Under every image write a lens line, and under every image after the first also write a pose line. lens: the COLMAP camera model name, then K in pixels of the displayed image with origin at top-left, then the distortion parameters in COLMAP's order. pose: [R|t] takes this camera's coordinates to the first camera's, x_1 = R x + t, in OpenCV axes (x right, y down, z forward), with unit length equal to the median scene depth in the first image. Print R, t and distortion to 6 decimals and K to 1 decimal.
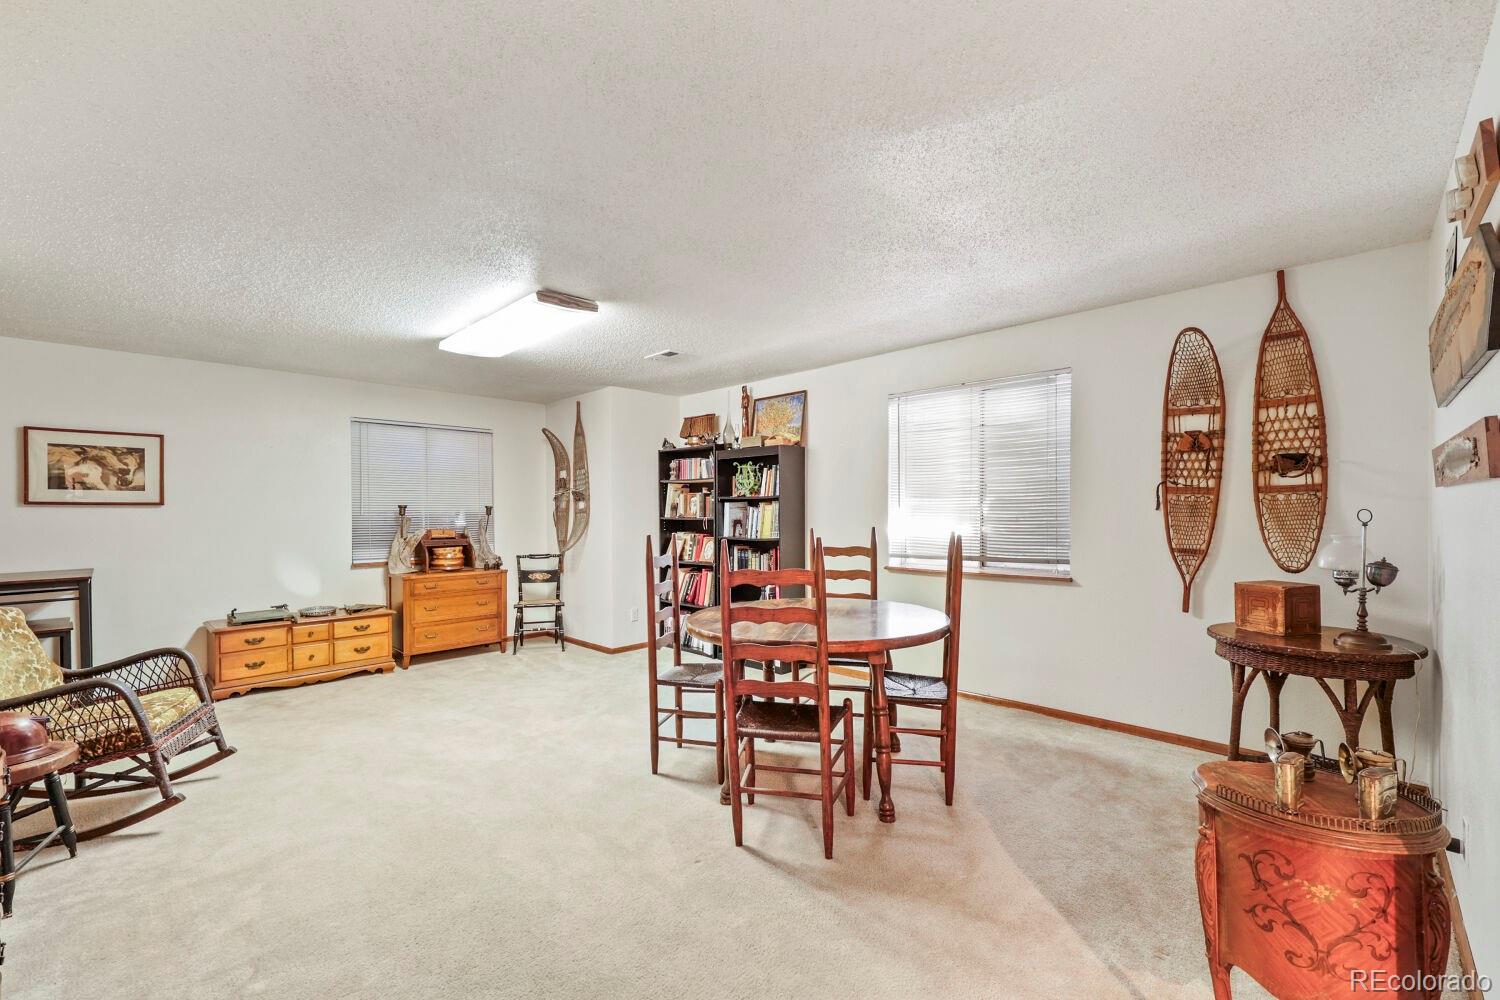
lens RADIAL K [[615.2, 0, 744.2], [0, 615.2, 526.3], [0, 0, 1]] dist [0.001160, 0.000073]
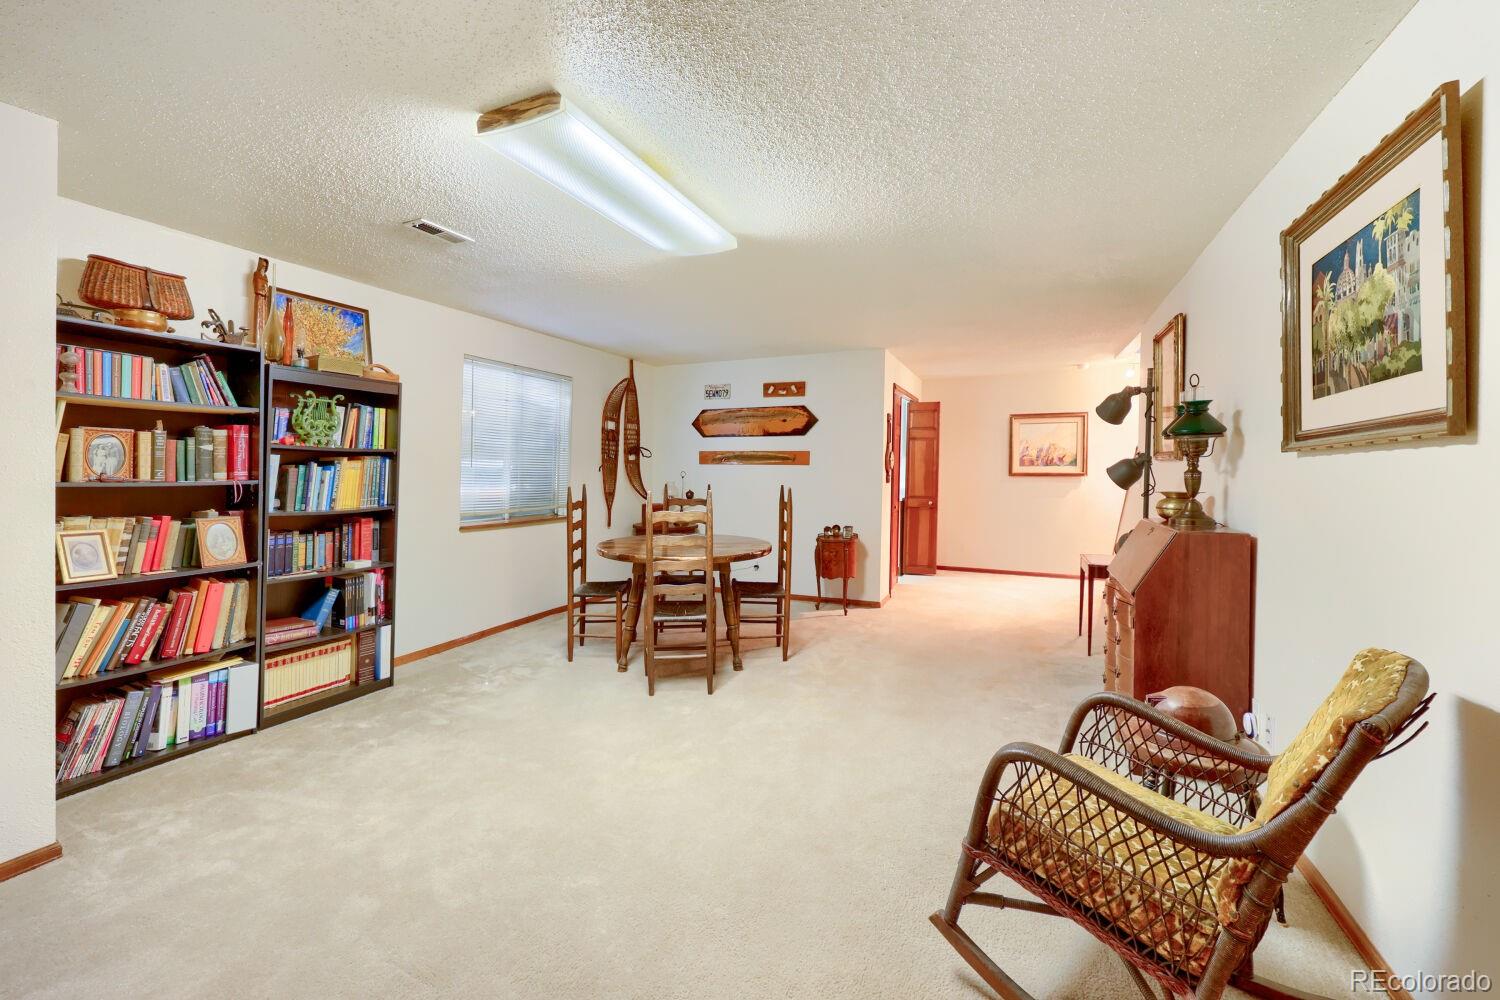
lens RADIAL K [[612.1, 0, 762.3], [0, 612.1, 480.3], [0, 0, 1]] dist [-0.000192, -0.000119]
pose [[-0.353744, -0.007436, 0.935313, -0.857730], [0.022405, 0.999614, 0.016421, -0.015315], [-0.935074, 0.026764, -0.353441, 0.905965]]
